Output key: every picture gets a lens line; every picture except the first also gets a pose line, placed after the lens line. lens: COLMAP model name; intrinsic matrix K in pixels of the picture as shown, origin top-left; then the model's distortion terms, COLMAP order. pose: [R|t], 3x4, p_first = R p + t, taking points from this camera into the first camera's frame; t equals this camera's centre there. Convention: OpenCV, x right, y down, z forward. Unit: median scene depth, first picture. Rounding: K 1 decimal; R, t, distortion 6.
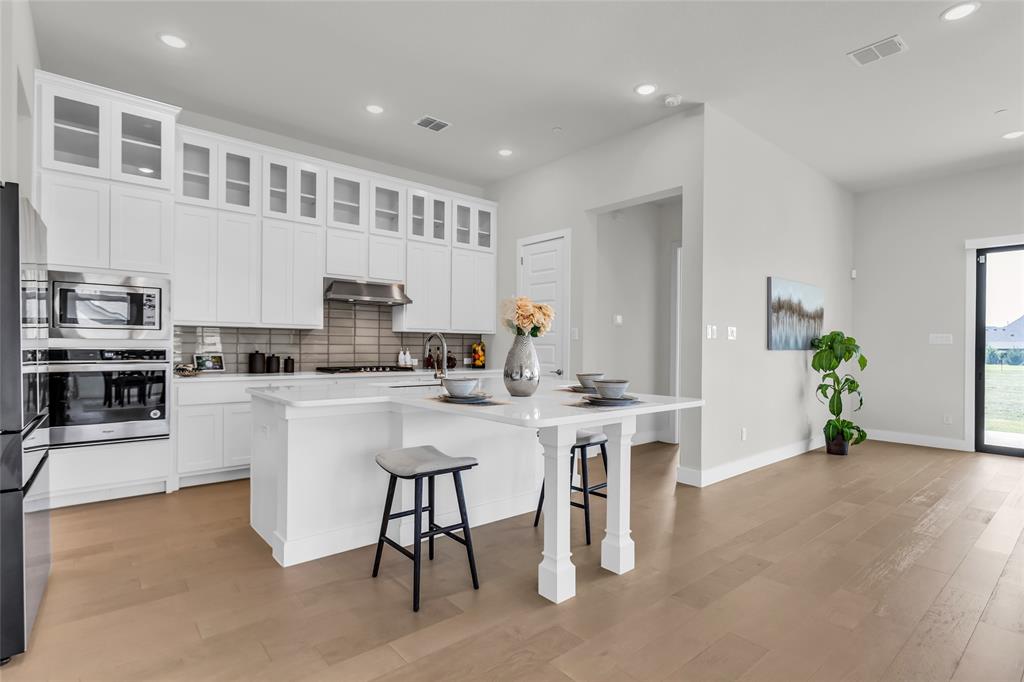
lens RADIAL K [[494.7, 0, 510.4], [0, 494.7, 349.8], [0, 0, 1]] dist [-0.000398, 0.001680]
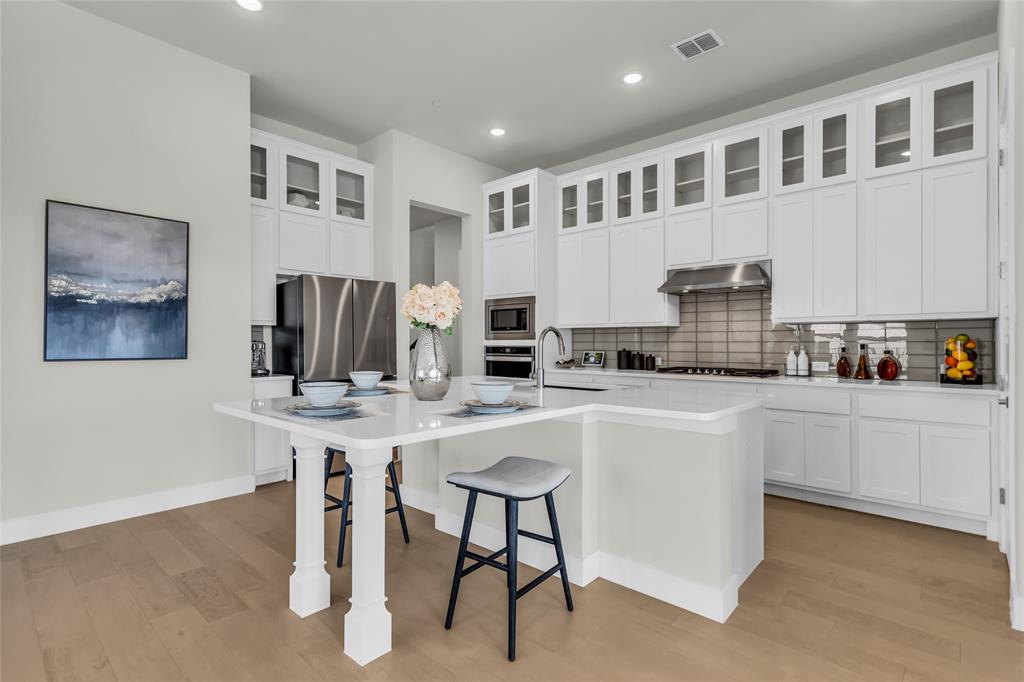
lens RADIAL K [[490.3, 0, 508.7], [0, 490.3, 337.9], [0, 0, 1]] dist [-0.002031, -0.000429]
pose [[0.124970, -0.019417, -0.991971, 0.495630], [-0.005202, 0.999782, -0.020225, 0.001362], [0.992147, 0.007688, 0.124841, 0.582665]]
